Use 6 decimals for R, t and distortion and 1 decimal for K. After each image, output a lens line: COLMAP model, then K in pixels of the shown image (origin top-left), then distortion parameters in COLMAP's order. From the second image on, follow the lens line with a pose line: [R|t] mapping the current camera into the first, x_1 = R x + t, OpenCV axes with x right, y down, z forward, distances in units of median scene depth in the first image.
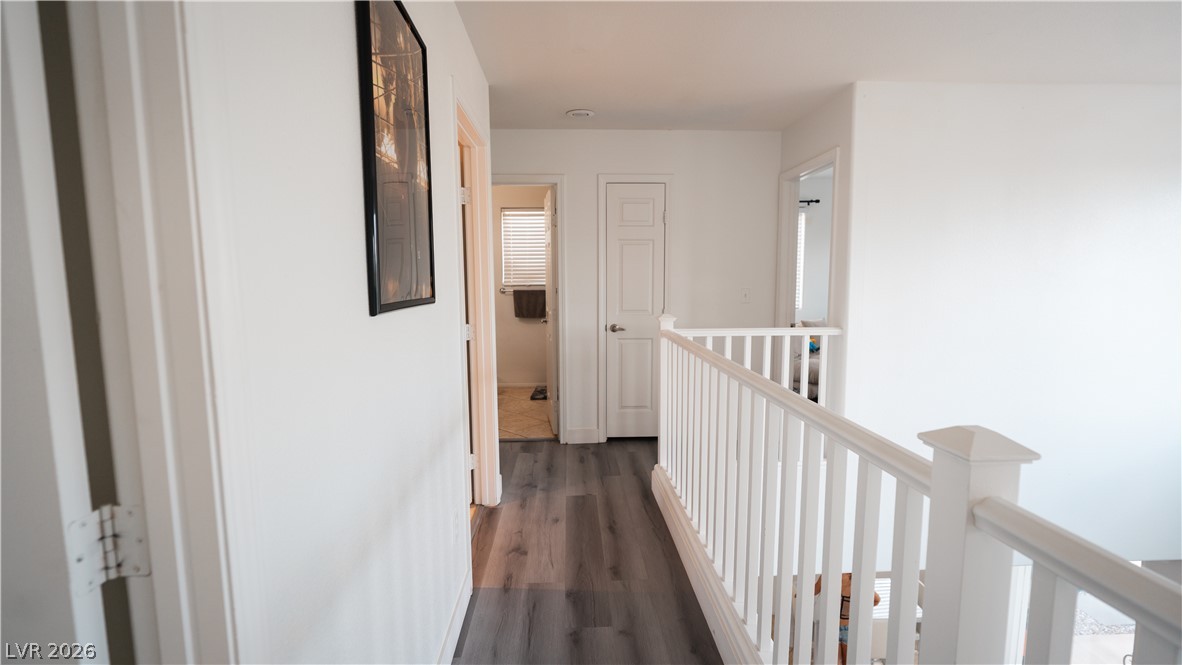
lens RADIAL K [[521.9, 0, 588.1], [0, 521.9, 326.2], [0, 0, 1]] dist [-0.017007, 0.007054]
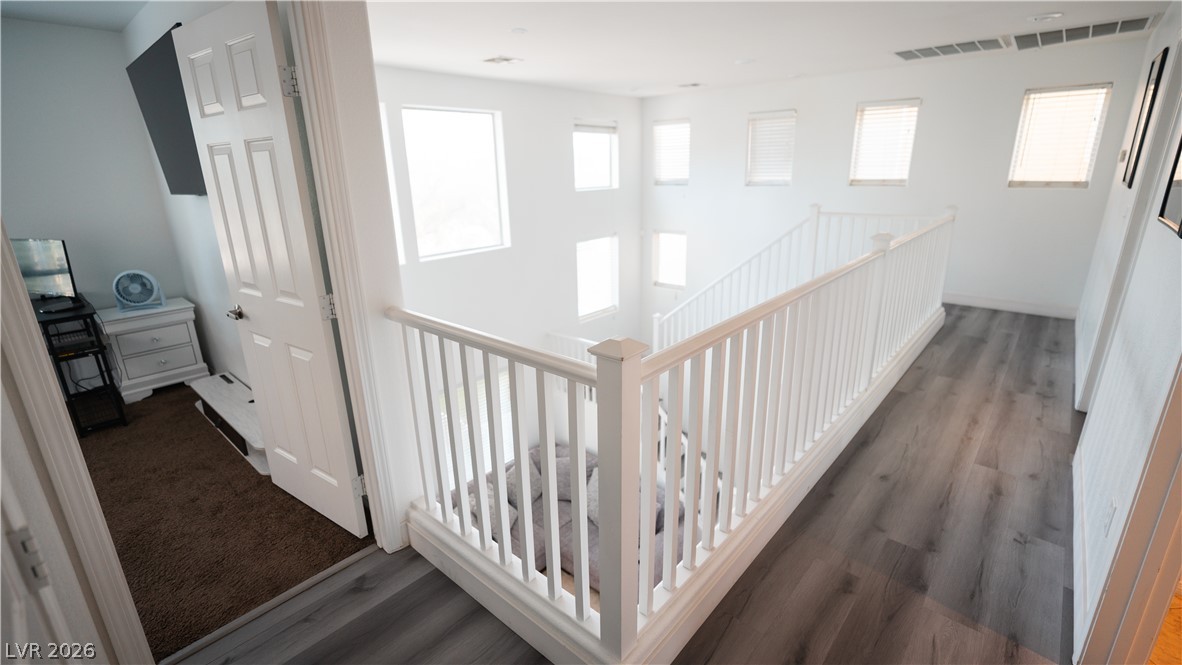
lens RADIAL K [[521.9, 0, 588.1], [0, 521.9, 326.2], [0, 0, 1]] dist [-0.017007, 0.007054]
pose [[-0.713677, -0.182114, 0.676387, -0.141012], [0.100116, 0.929179, 0.355813, -0.251227], [-0.693284, 0.321653, -0.644901, 1.778855]]
